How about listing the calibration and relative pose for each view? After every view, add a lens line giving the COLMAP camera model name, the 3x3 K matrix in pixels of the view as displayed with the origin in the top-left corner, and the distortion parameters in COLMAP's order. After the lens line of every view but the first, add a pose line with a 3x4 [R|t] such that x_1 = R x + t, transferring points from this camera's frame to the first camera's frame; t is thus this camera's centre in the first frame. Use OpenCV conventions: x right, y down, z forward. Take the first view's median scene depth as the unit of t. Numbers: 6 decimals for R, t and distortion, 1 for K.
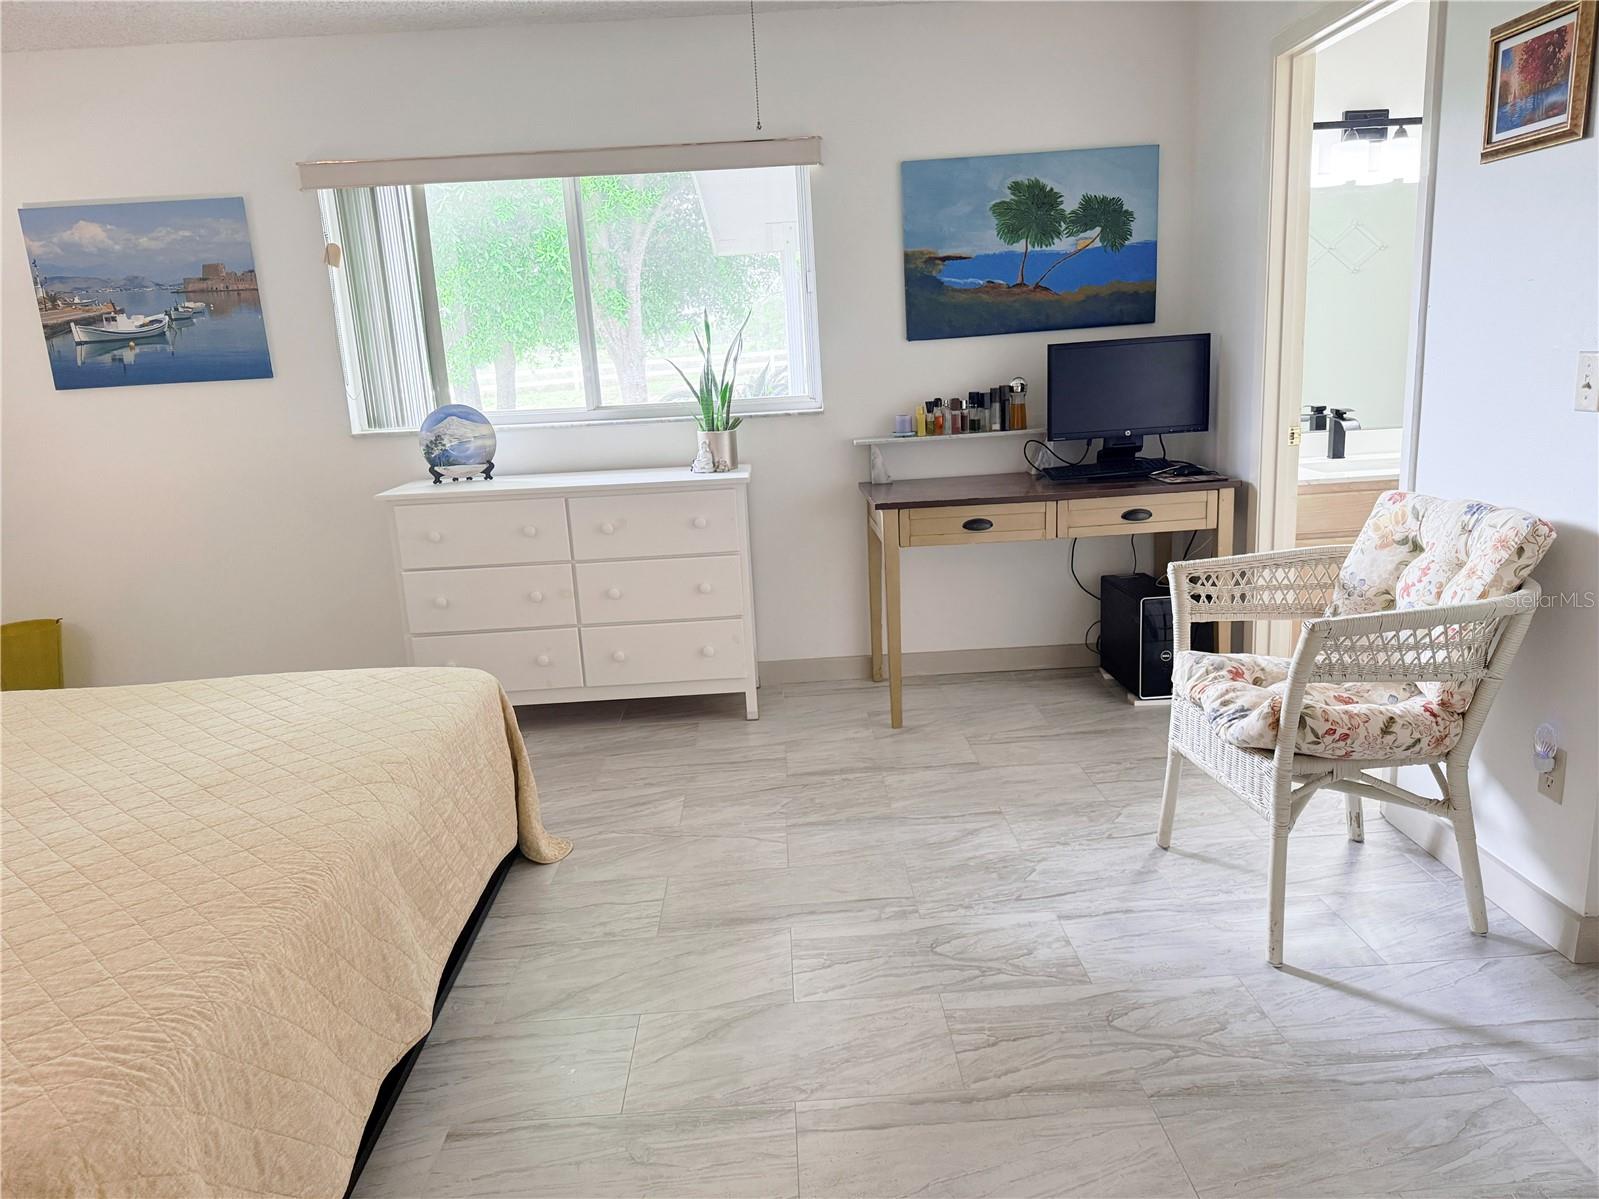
lens RADIAL K [[1112.0, 0, 803.3], [0, 1112.0, 598.0], [0, 0, 1]] dist [0.068030, -0.086949]
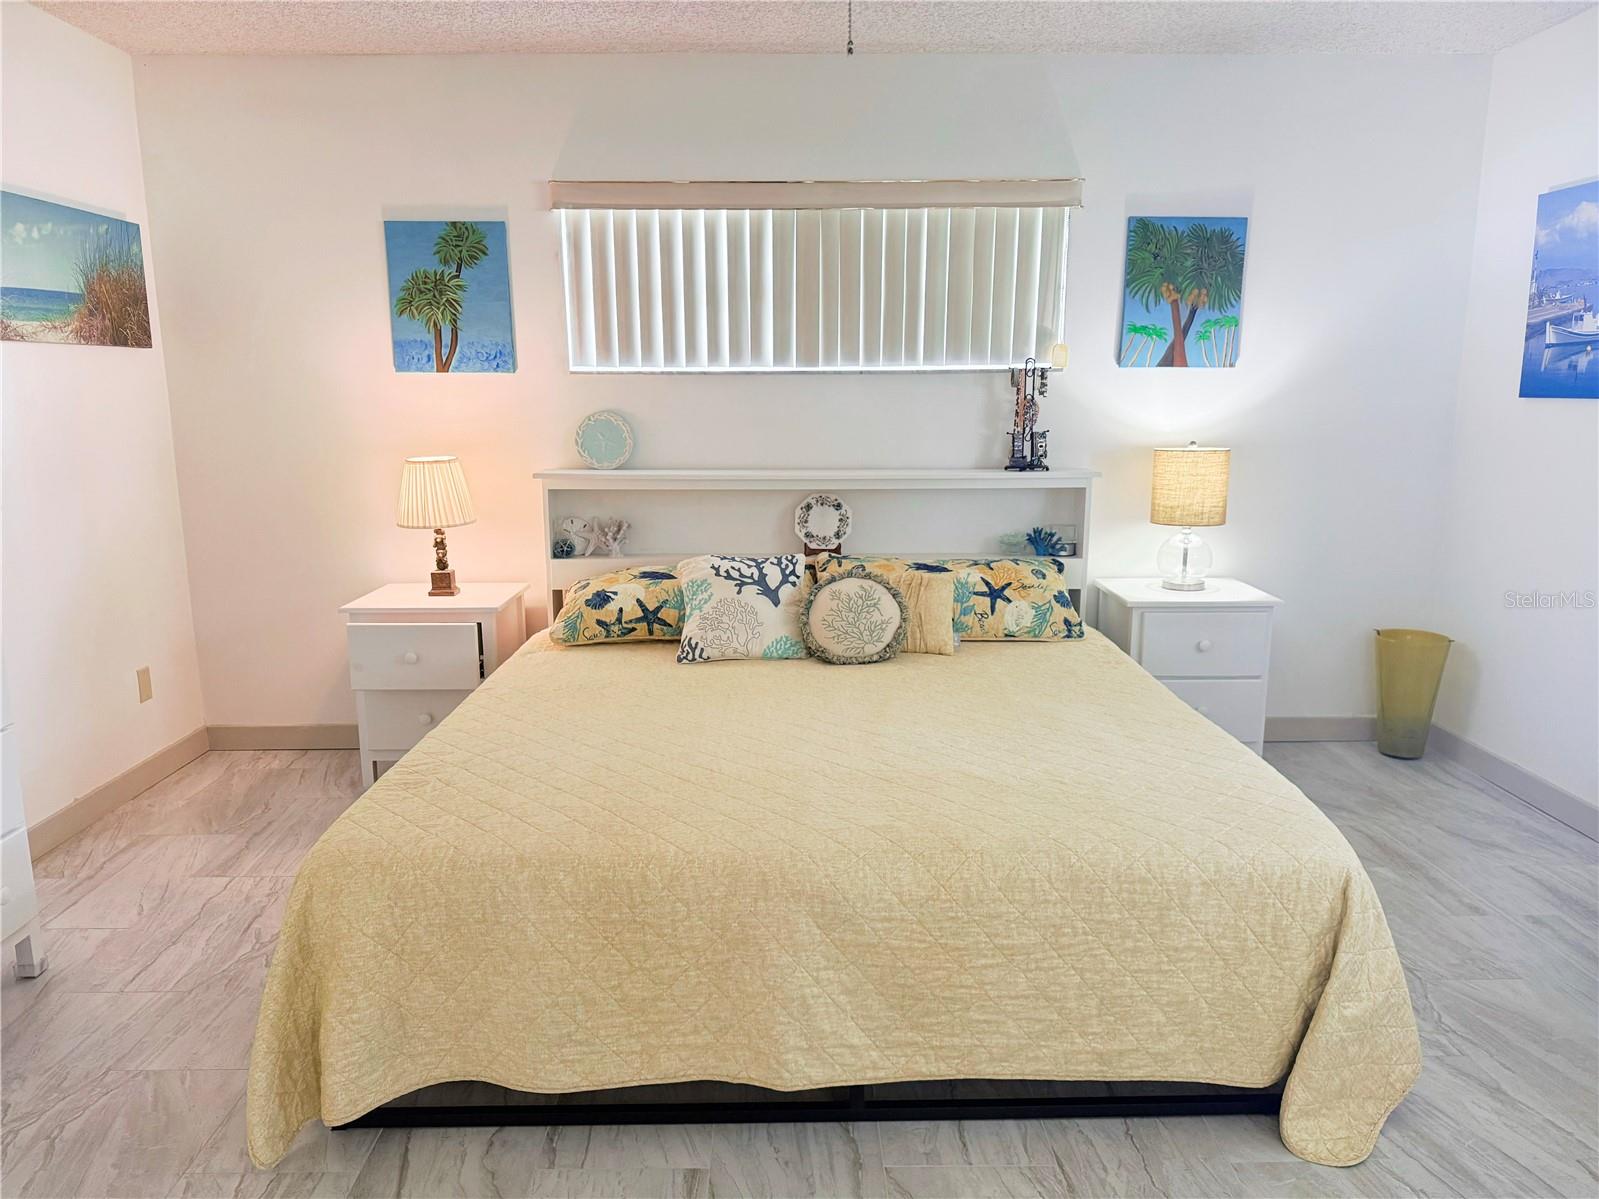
lens RADIAL K [[1112.0, 0, 803.3], [0, 1112.0, 604.1], [0, 0, 1]] dist [0.068030, -0.086949]
pose [[-0.009246, 0.242243, -0.970172, 0.251150], [-0.216863, 0.946636, 0.238433, -0.120939], [0.976158, 0.212599, 0.043781, 0.447552]]
